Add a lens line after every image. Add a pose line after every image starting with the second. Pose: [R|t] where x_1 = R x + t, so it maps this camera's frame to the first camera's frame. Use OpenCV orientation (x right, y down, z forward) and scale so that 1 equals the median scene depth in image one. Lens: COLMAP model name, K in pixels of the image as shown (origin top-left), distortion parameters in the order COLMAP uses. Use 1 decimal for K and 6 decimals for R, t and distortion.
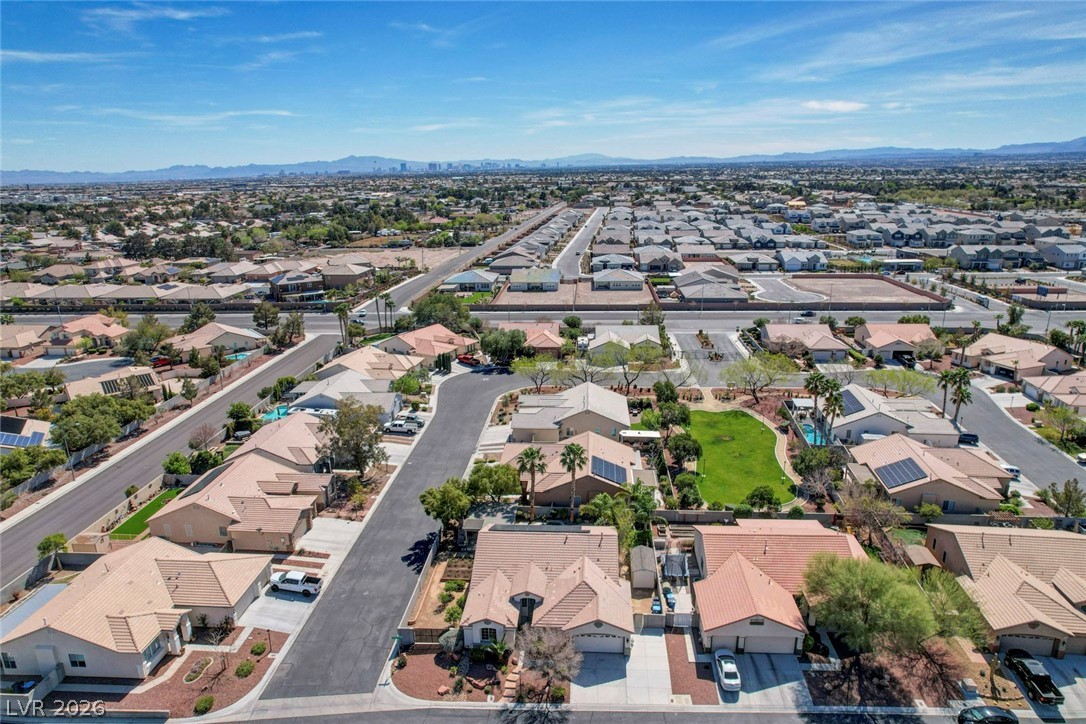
lens RADIAL K [[697.2, 0, 547.0], [0, 697.2, 360.4], [0, 0, 1]] dist [-0.070509, 0.064047]
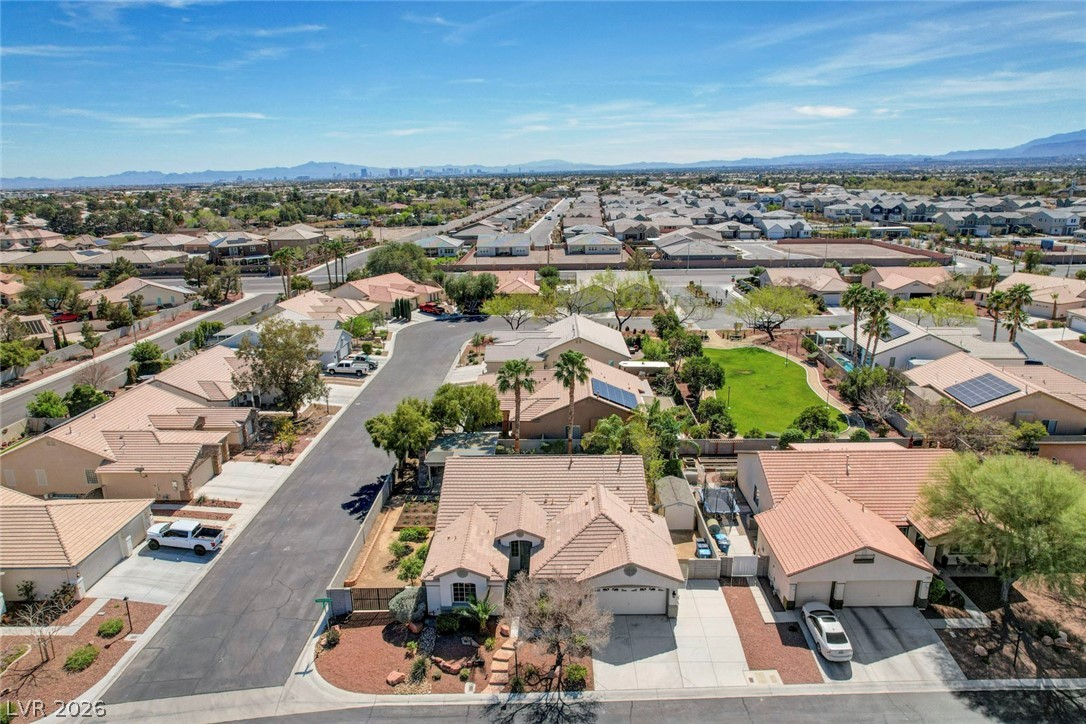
lens RADIAL K [[697.2, 0, 545.8], [0, 697.2, 356.1], [0, 0, 1]] dist [-0.070509, 0.064047]
pose [[0.998672, -0.014922, 0.049312, -0.024117], [0.015677, 0.999765, -0.014962, 0.121519], [-0.049077, 0.015716, 0.998671, 0.221556]]
